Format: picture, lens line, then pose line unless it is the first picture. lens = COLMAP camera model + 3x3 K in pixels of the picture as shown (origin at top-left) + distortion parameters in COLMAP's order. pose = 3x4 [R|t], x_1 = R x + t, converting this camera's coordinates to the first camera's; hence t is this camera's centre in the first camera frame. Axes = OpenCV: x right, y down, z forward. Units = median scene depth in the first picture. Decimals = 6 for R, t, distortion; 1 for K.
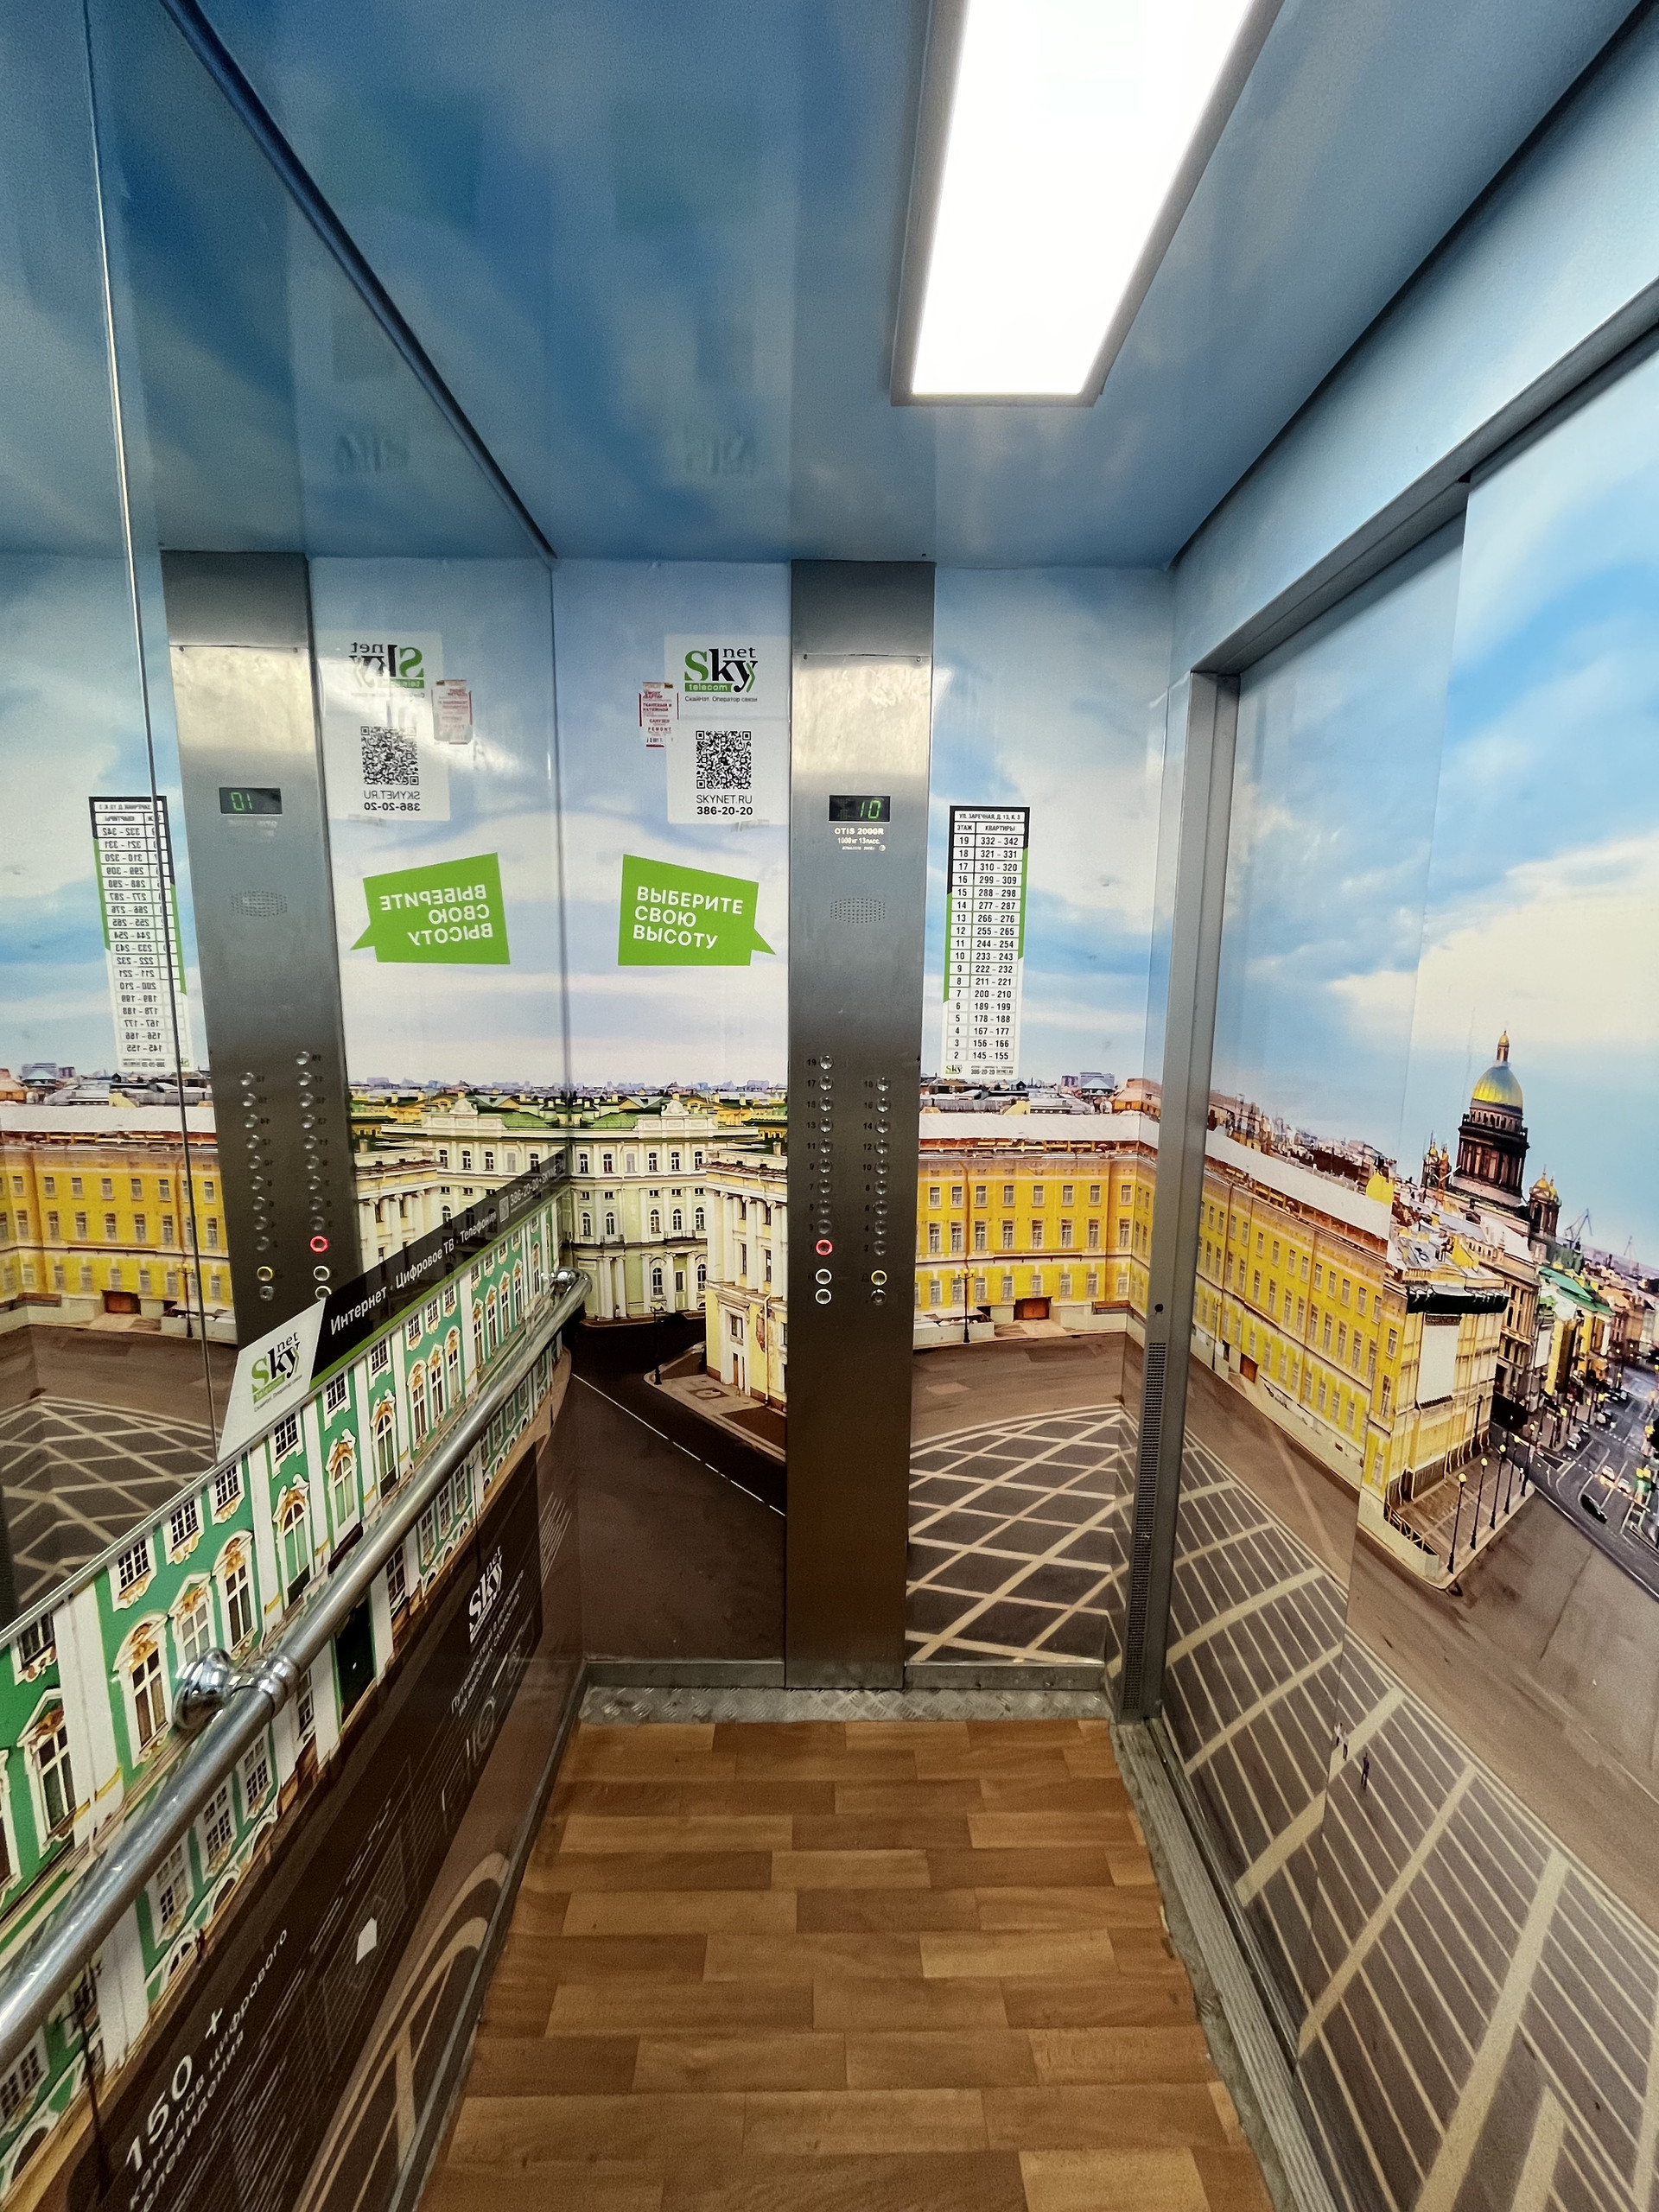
lens RADIAL K [[893.2, 0, 839.3], [0, 893.2, 1106.9], [0, 0, 1]] dist [-0.003852, 0.000225]
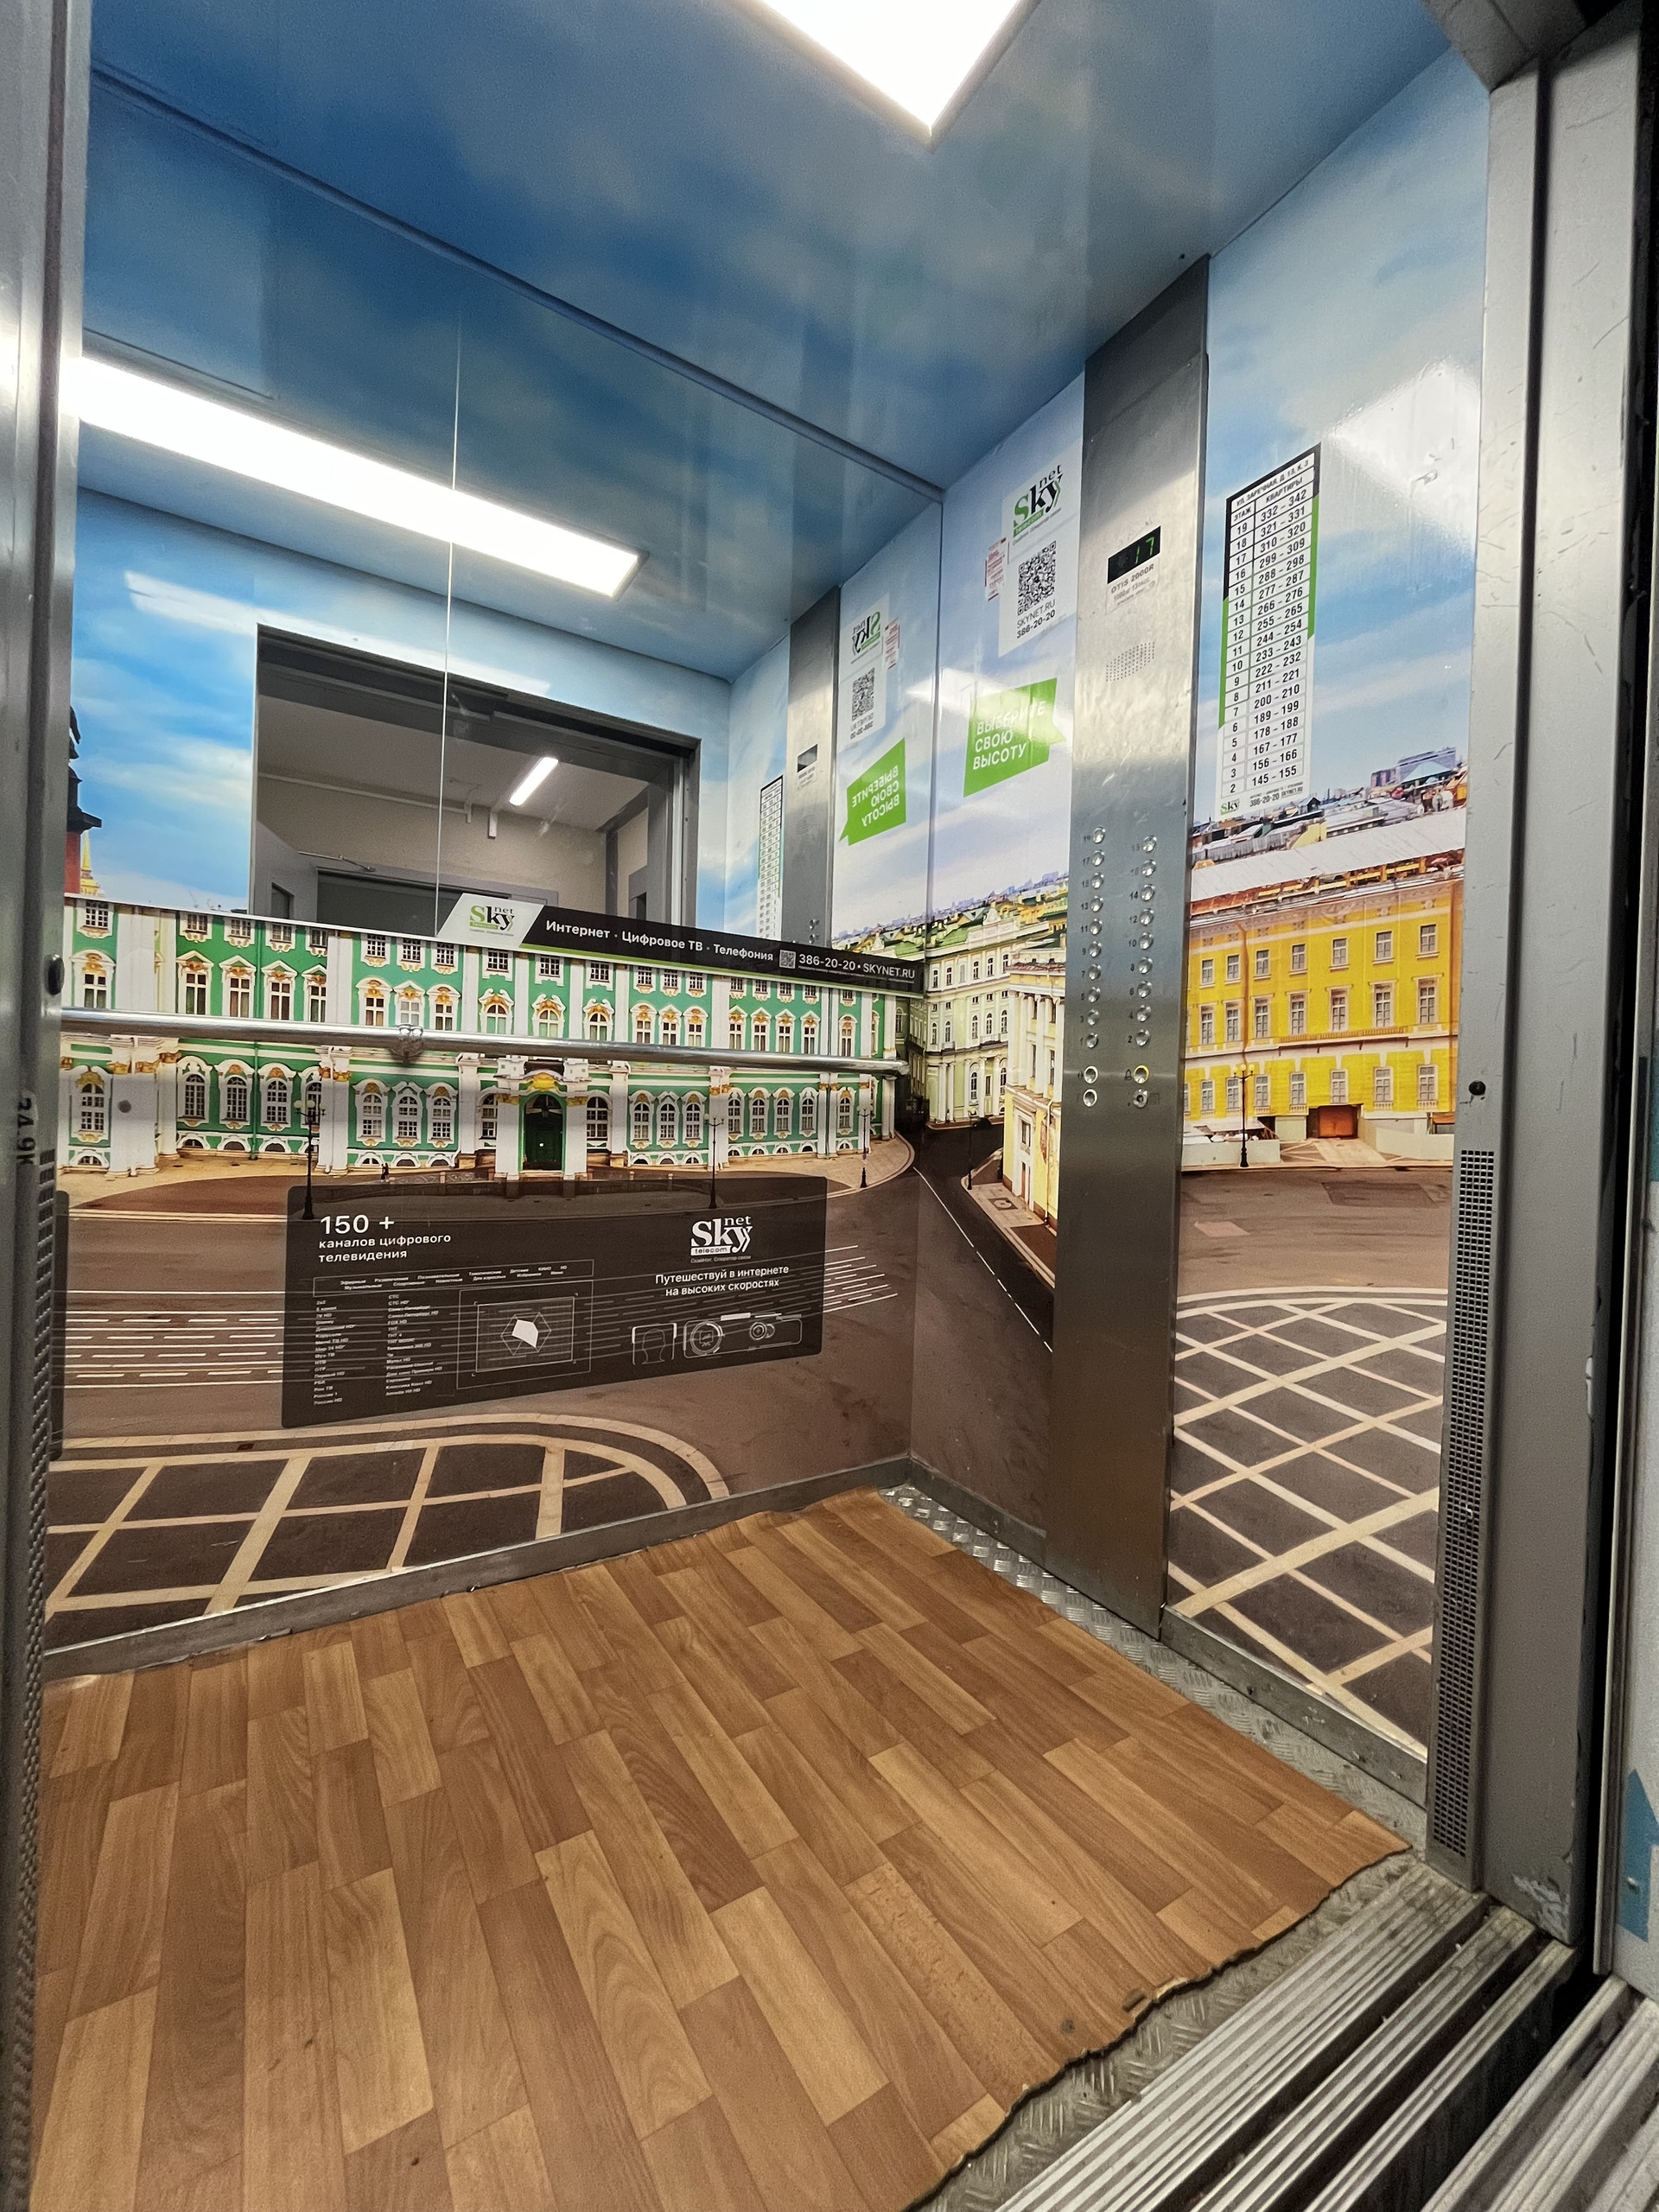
lens RADIAL K [[893.2, 0, 831.9], [0, 893.2, 1108.1], [0, 0, 1]] dist [-0.003852, 0.000225]
pose [[0.522698, 0.007262, -0.852487, 0.611820], [-0.150546, 0.985035, -0.083915, 0.337567], [0.839120, 0.172201, 0.515969, 0.323809]]
